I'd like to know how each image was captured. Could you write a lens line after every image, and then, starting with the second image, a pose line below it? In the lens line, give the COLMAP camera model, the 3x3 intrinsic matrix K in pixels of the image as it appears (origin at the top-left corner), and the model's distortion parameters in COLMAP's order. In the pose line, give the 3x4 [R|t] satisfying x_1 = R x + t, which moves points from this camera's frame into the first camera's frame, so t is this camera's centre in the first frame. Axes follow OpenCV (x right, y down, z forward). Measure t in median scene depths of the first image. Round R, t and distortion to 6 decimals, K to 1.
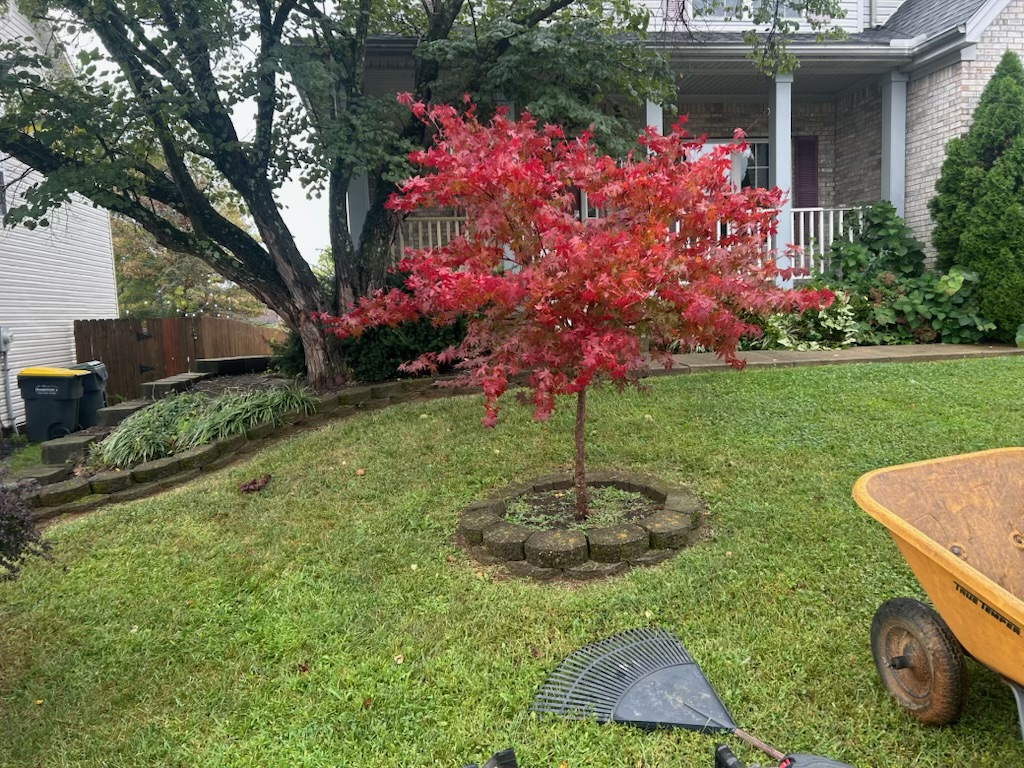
lens RADIAL K [[776.1, 0, 512.0], [0, 776.1, 379.6], [0, 0, 1]] dist [0.021983, -0.004270]
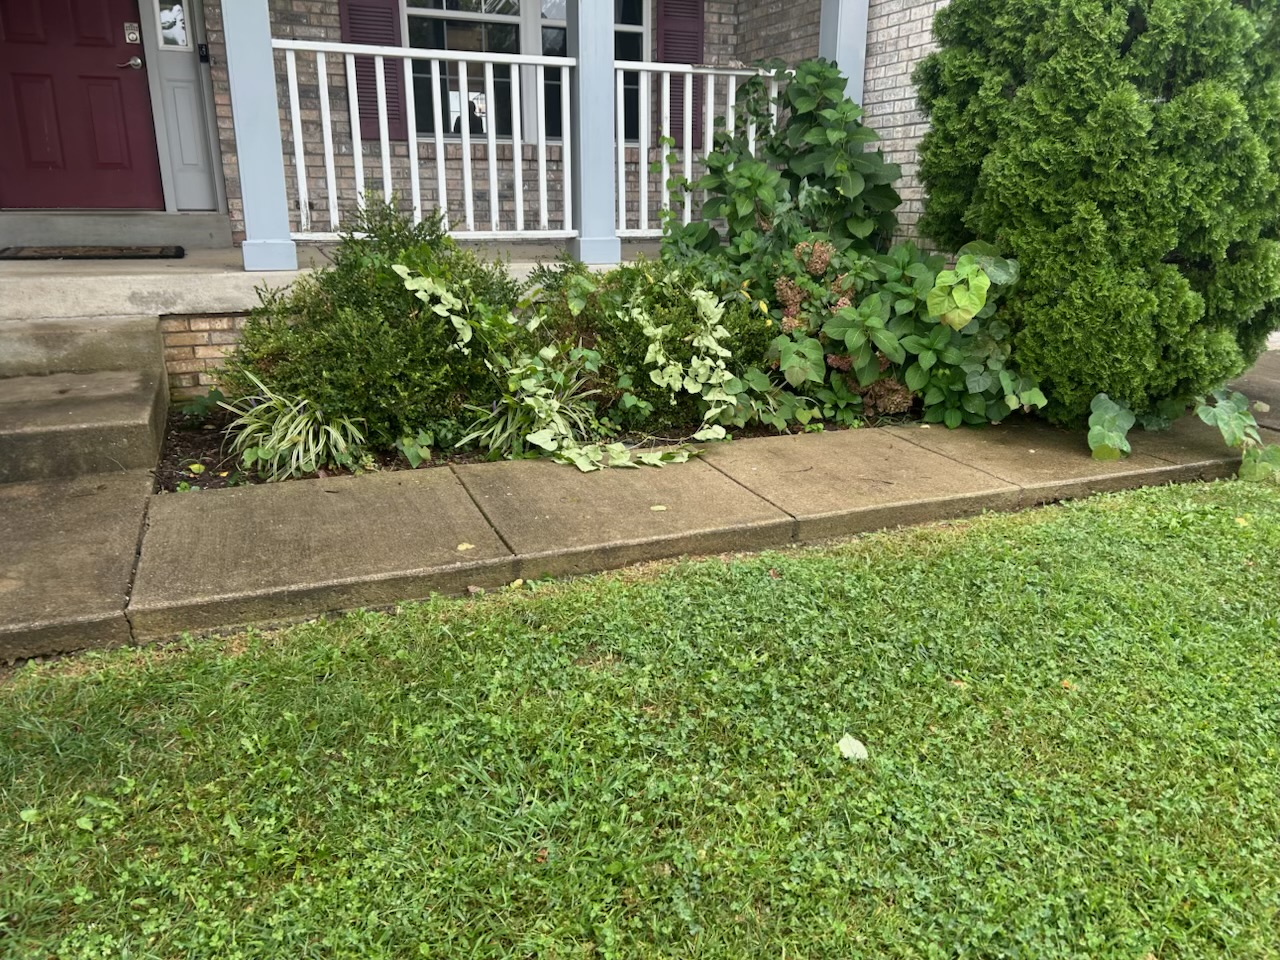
lens RADIAL K [[970.2, 0, 635.7], [0, 970.2, 482.1], [0, 0, 1]] dist [0.021983, -0.004270]
pose [[0.969934, -0.029841, 0.241531, 0.268509], [-0.016453, 0.982143, 0.187413, -0.110408], [-0.242810, -0.185752, 0.952124, 0.525227]]
